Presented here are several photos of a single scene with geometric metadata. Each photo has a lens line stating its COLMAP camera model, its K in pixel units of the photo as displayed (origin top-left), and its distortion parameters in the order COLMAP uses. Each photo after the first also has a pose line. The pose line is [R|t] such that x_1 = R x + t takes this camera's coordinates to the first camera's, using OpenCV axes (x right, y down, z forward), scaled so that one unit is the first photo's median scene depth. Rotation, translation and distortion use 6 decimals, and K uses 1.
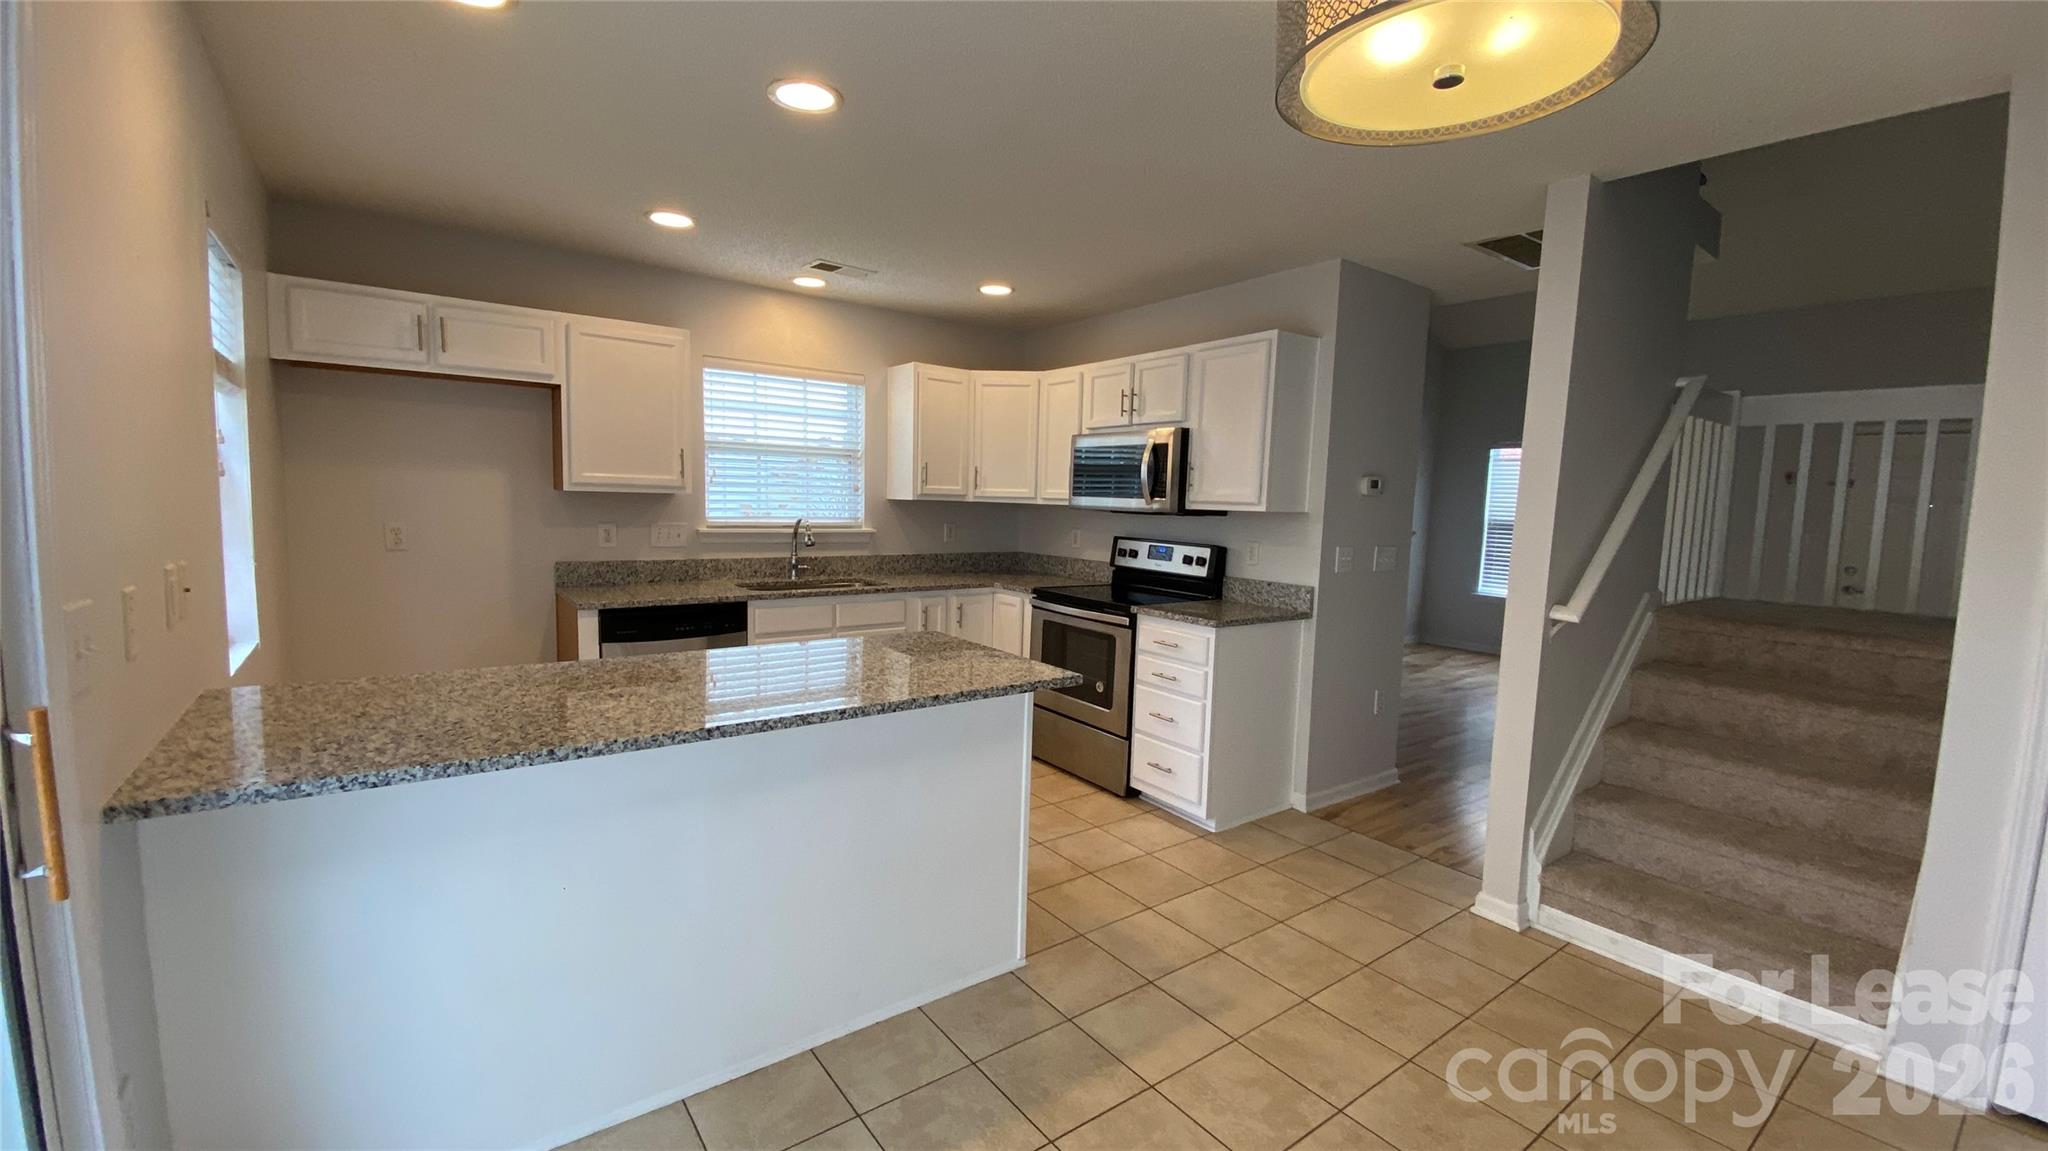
lens RADIAL K [[830.2, 0, 1029.5], [0, 830.2, 579.8], [0, 0, 1]] dist [-0.014744, -0.003612]
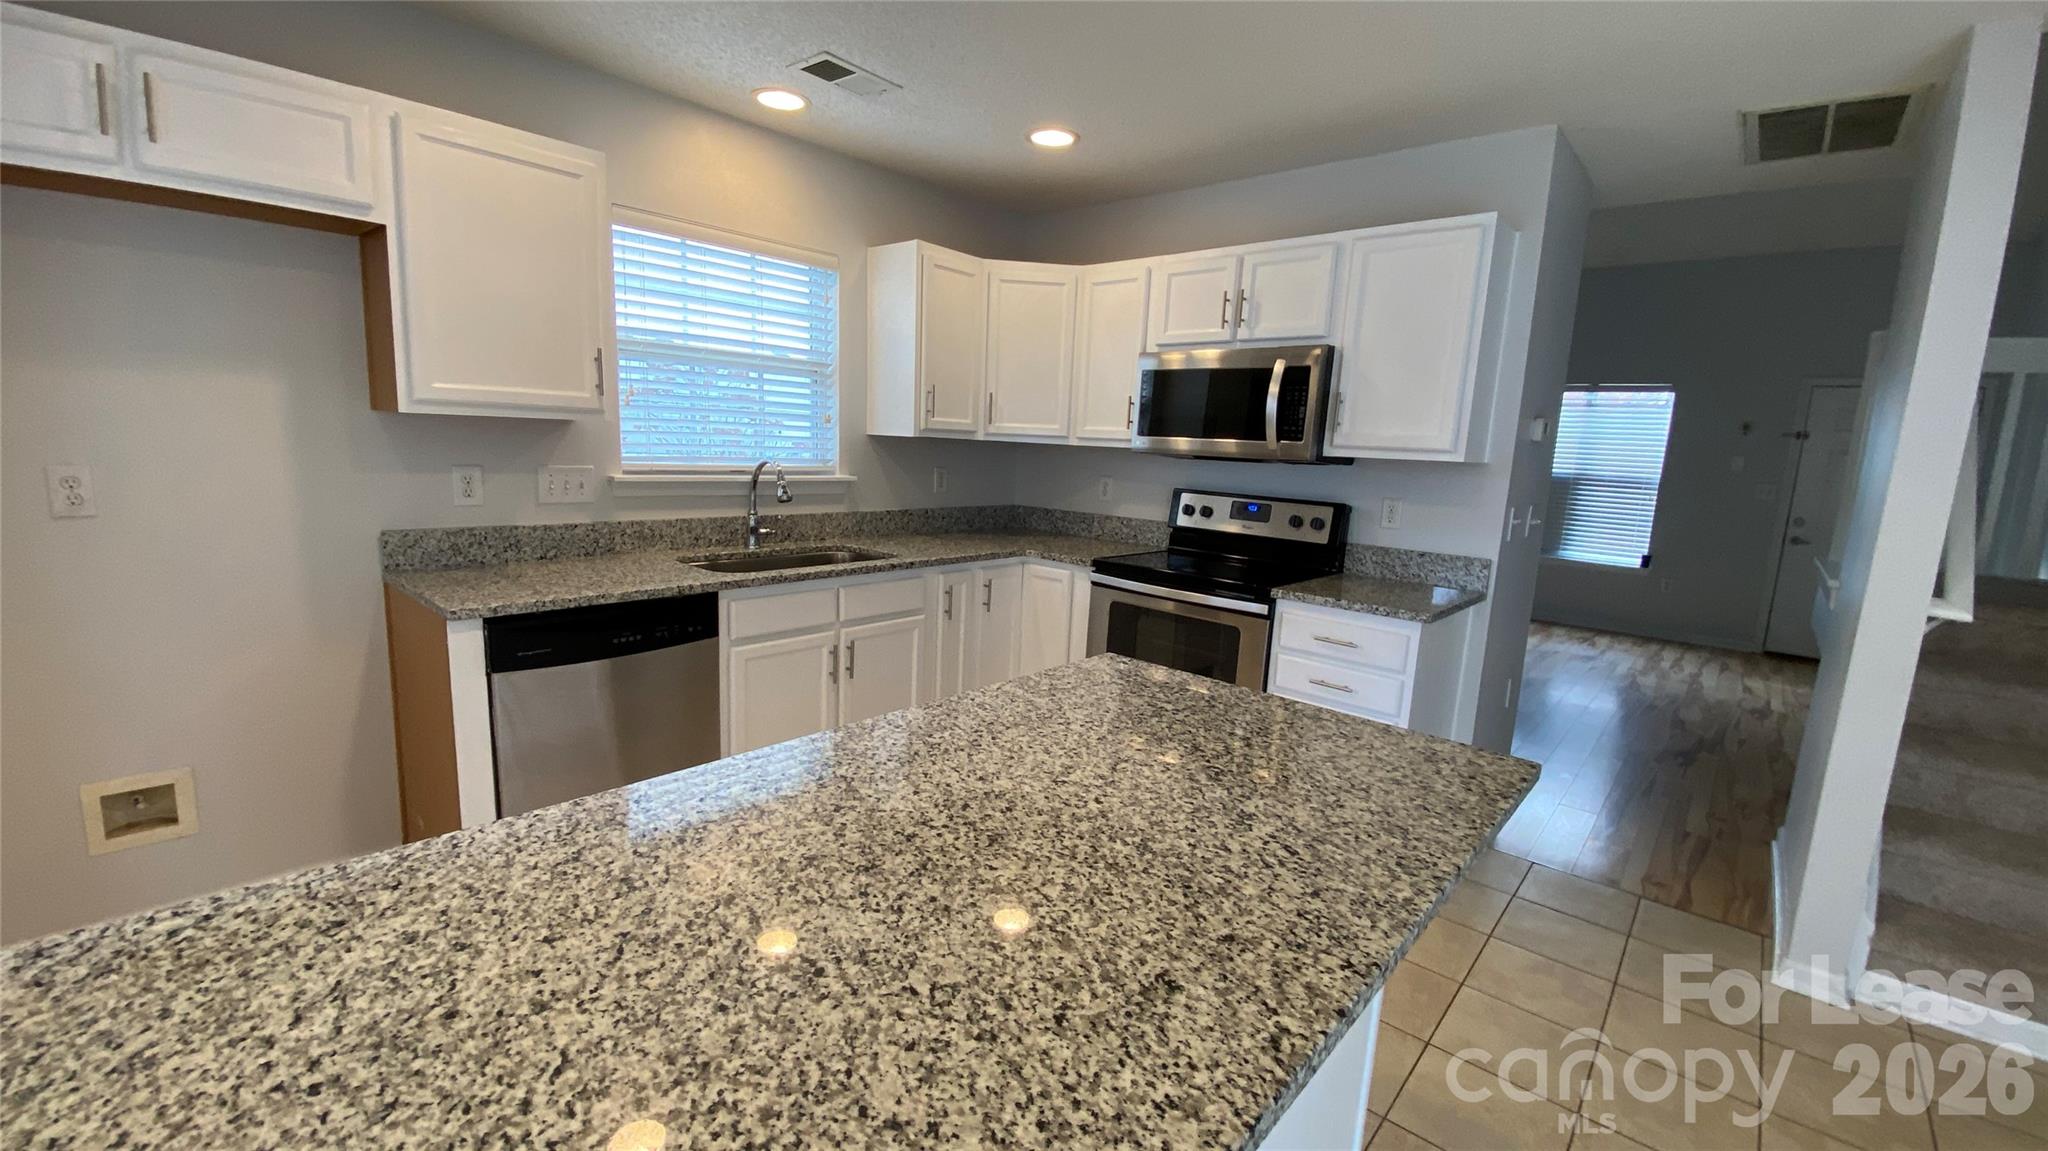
lens RADIAL K [[830.2, 0, 1016.3], [0, 830.2, 580.3], [0, 0, 1]] dist [-0.014744, -0.003612]
pose [[0.979388, -0.017731, 0.201209, -0.221495], [0.002334, 0.997067, 0.076501, -0.028814], [-0.201976, -0.074455, 0.976556, 0.291763]]
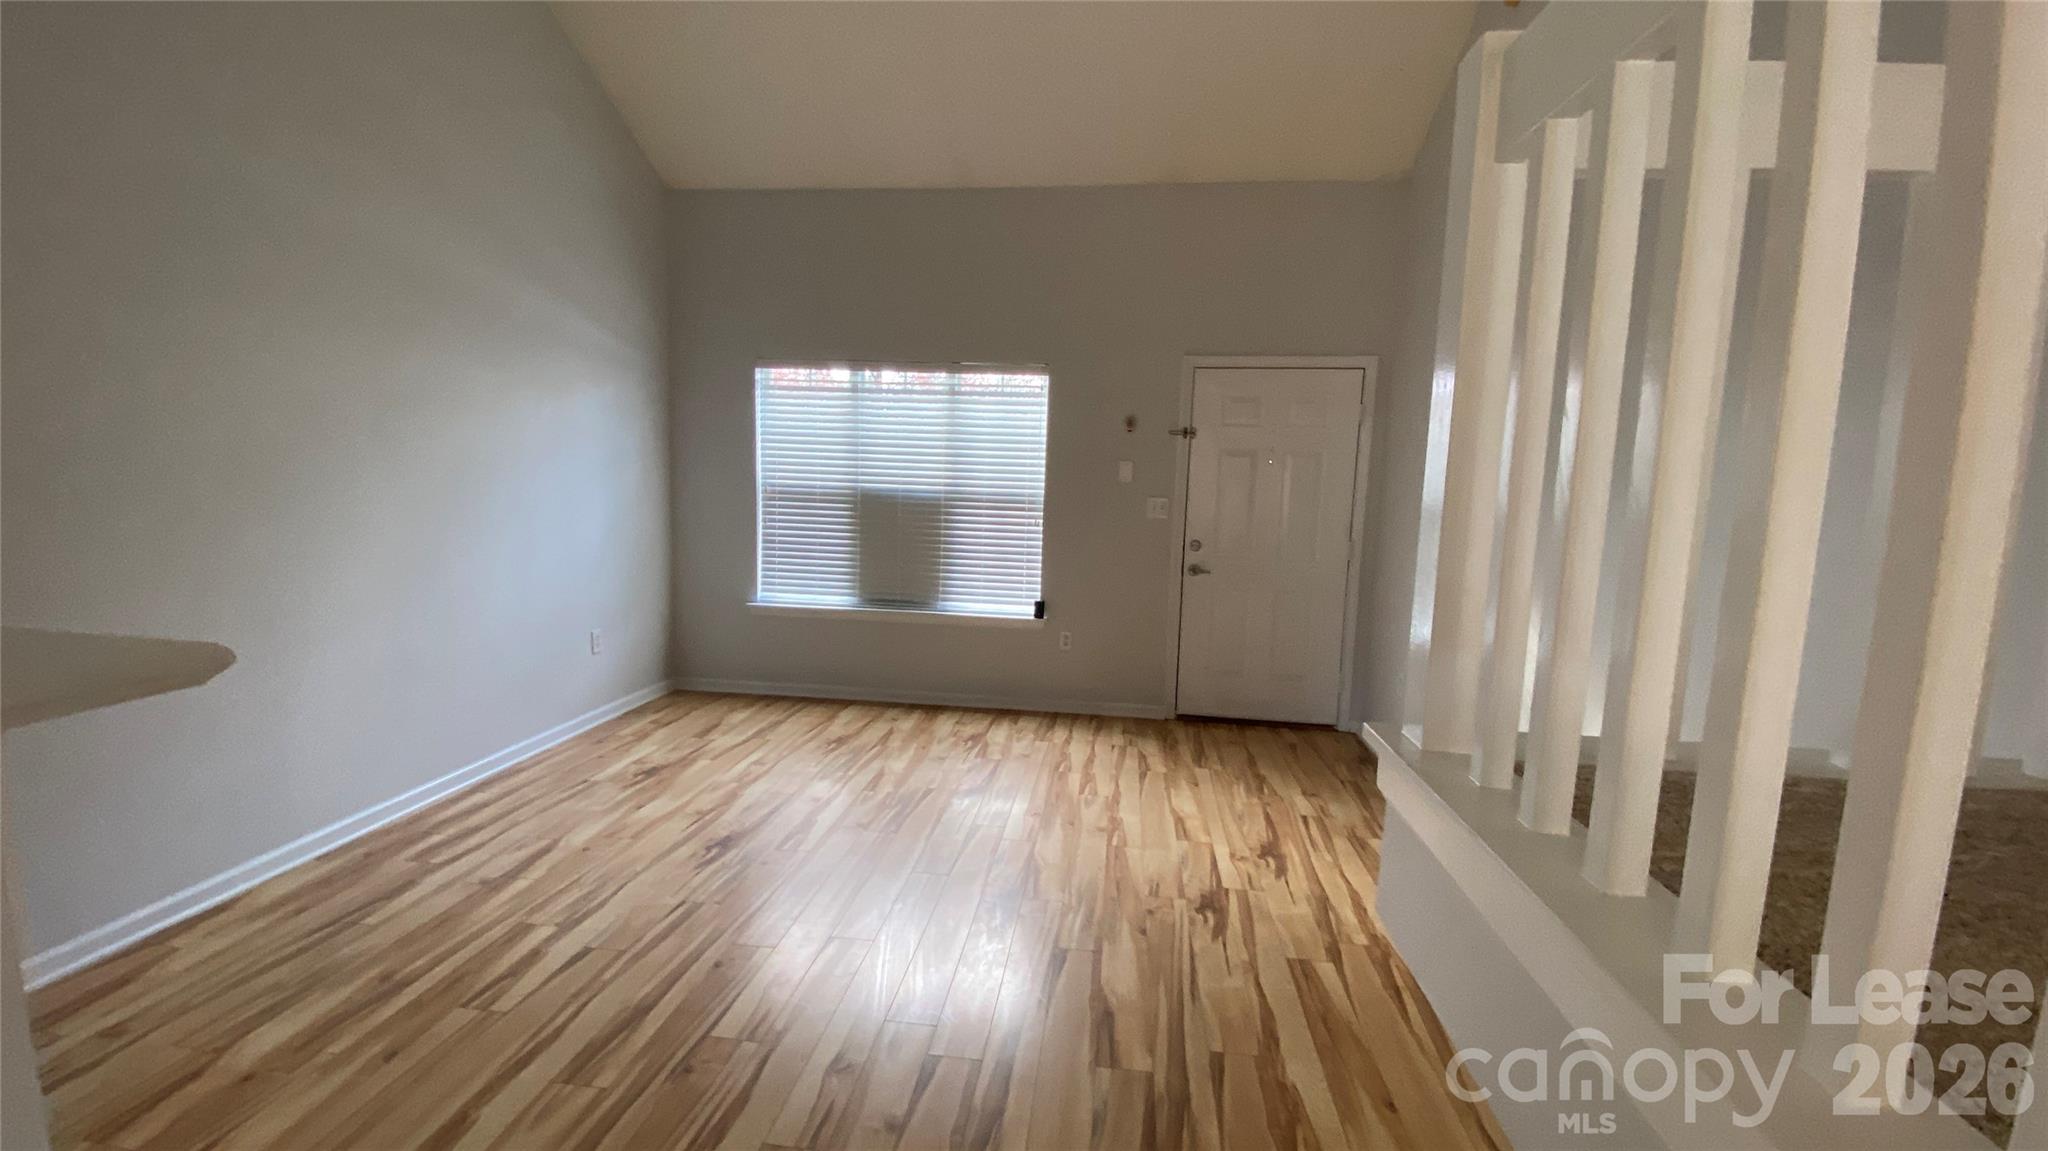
lens RADIAL K [[830.2, 0, 1037.9], [0, 830.2, 583.8], [0, 0, 1]] dist [-0.014744, -0.003612]
pose [[0.674091, -0.095850, 0.732403, 0.449807], [0.060607, 0.995379, 0.074484, -0.062769], [-0.736157, -0.005820, 0.676785, 0.823897]]
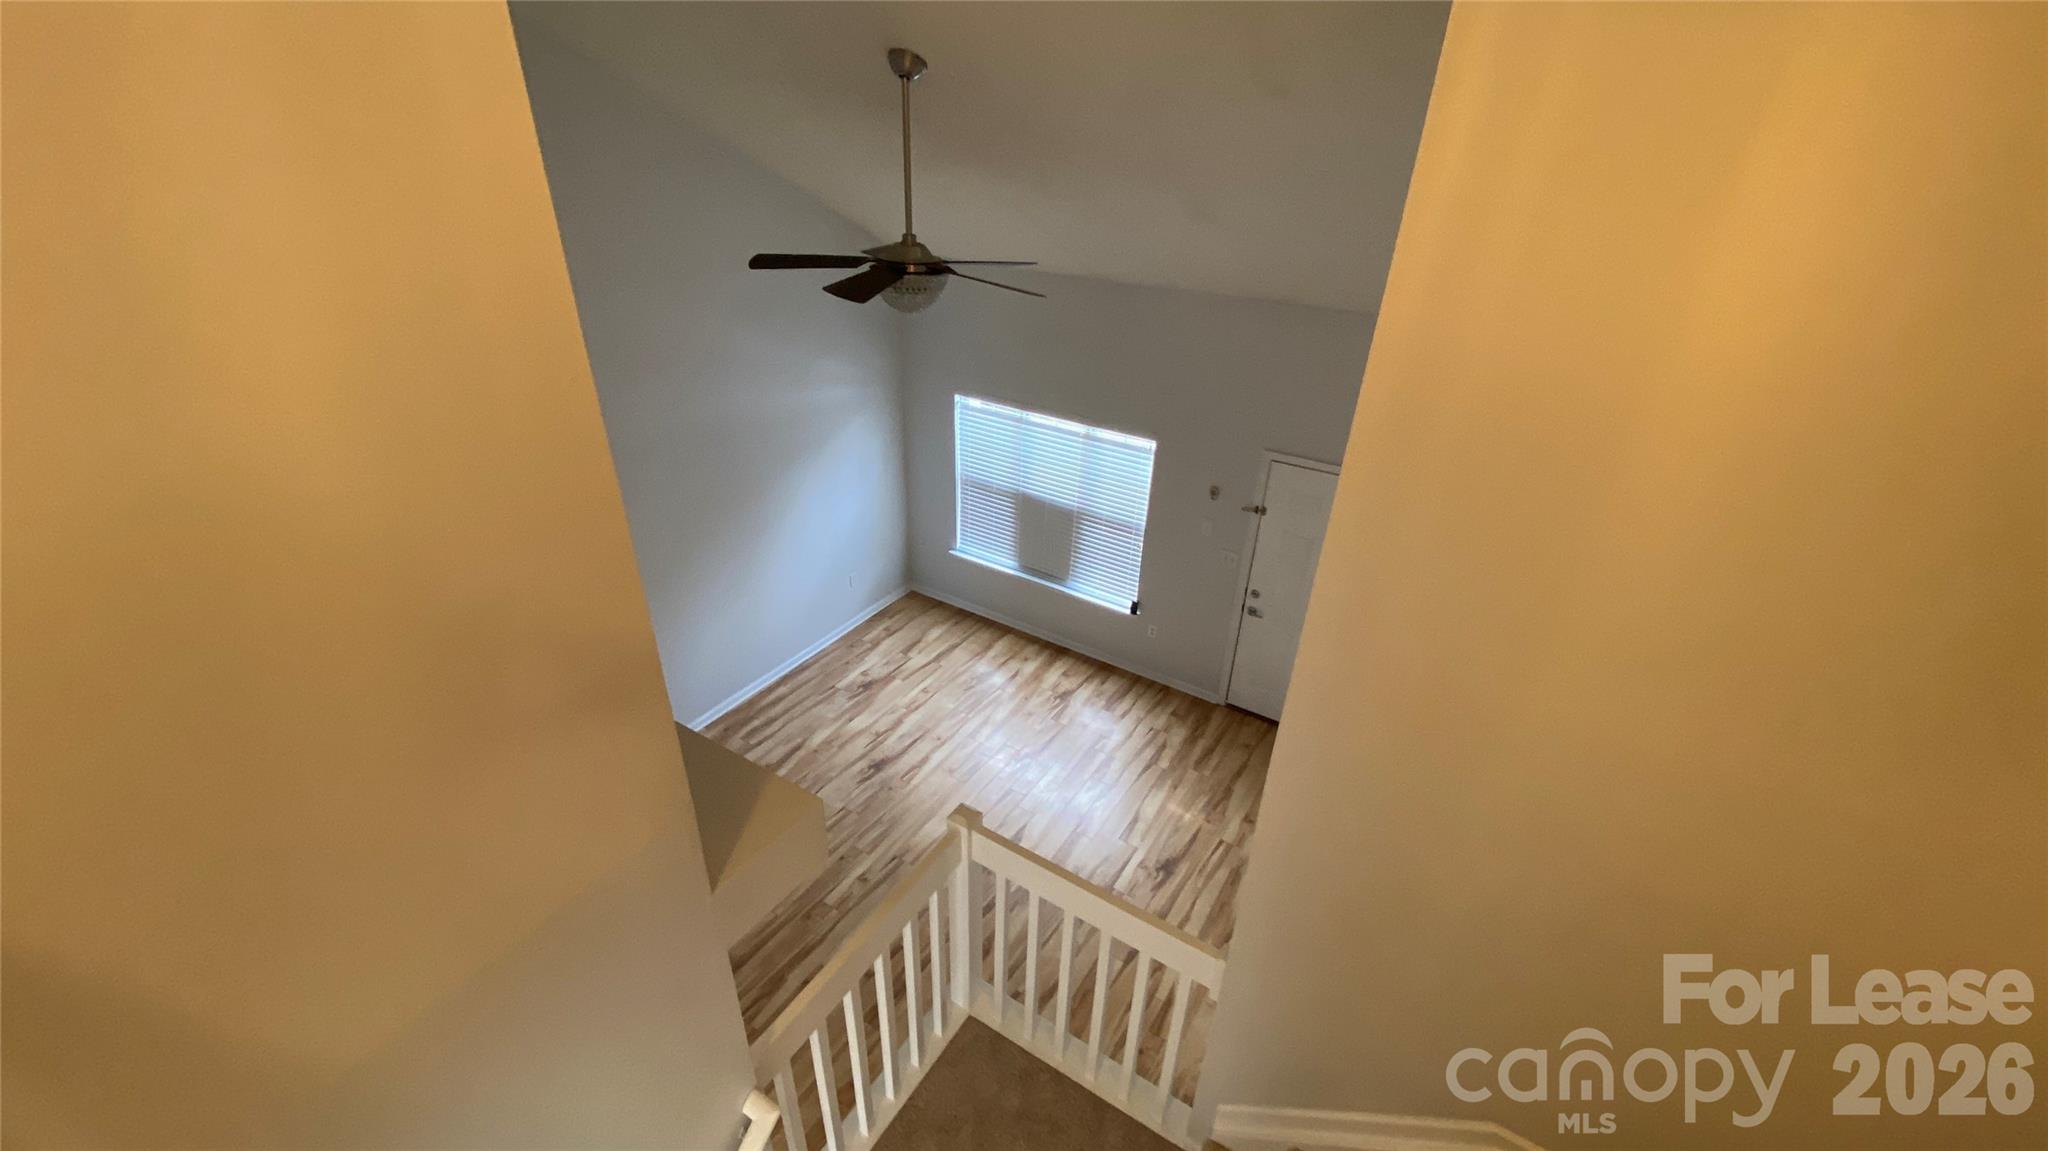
lens RADIAL K [[830.2, 0, 1026.7], [0, 830.2, 585.4], [0, 0, 1]] dist [-0.014744, -0.003612]
pose [[0.931667, -0.188220, 0.310756, 0.636214], [0.036195, 0.899171, 0.436098, -0.653154], [-0.361505, -0.395051, 0.844541, 0.395537]]
